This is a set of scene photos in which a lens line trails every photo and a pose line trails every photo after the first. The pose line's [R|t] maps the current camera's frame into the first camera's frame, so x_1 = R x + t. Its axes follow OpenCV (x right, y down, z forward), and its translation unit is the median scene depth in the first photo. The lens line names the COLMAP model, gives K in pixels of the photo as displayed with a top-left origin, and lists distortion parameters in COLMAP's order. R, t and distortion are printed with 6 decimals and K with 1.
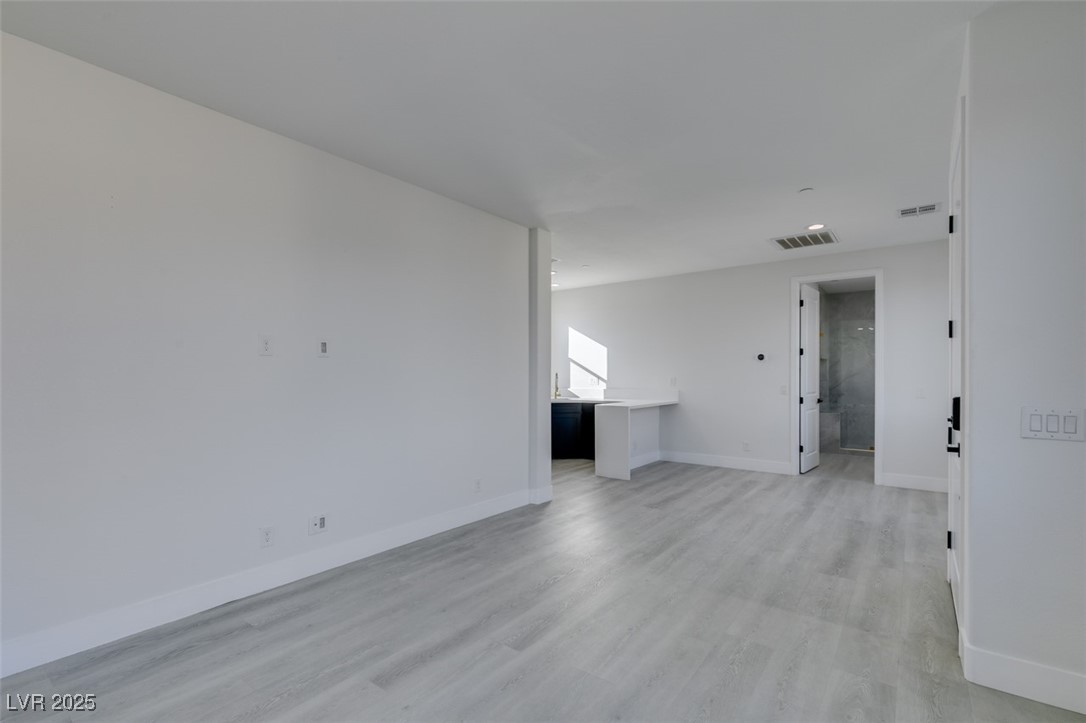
lens RADIAL K [[486.4, 0, 537.9], [0, 486.4, 375.1], [0, 0, 1]] dist [0.008459, -0.001713]
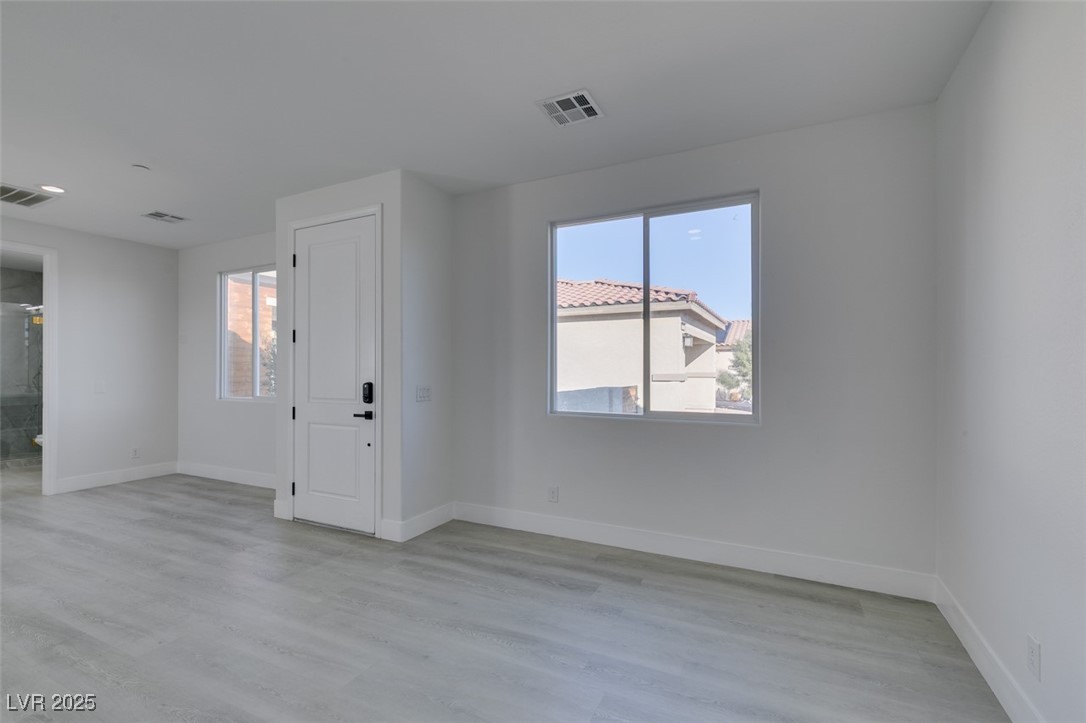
lens RADIAL K [[486.4, 0, 542.0], [0, 486.4, 366.7], [0, 0, 1]] dist [0.008459, -0.001713]
pose [[-0.192260, 0.004932, 0.981332, -0.522064], [0.002737, 0.999986, -0.004489, 0.001236], [-0.981340, 0.001823, -0.192271, 0.468631]]
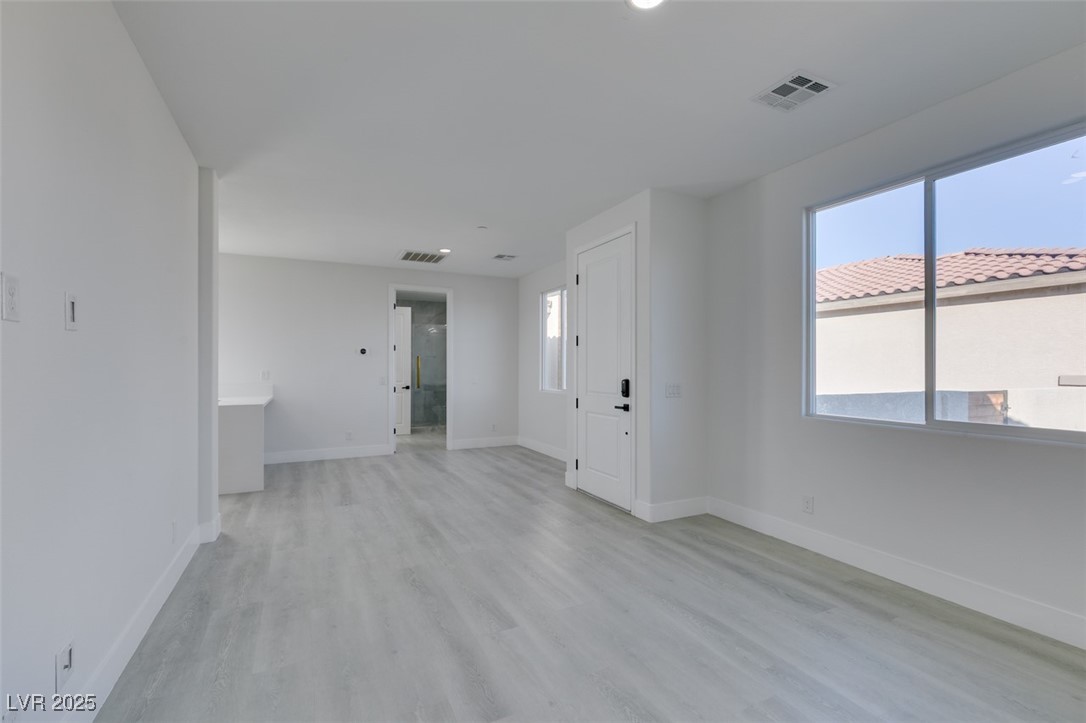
lens RADIAL K [[486.4, 0, 539.3], [0, 486.4, 365.7], [0, 0, 1]] dist [0.008459, -0.001713]
pose [[0.445052, 0.004020, 0.895496, -0.594827], [0.000989, 0.999987, -0.004981, 0.002013], [-0.895504, 0.003102, 0.445042, 0.295479]]
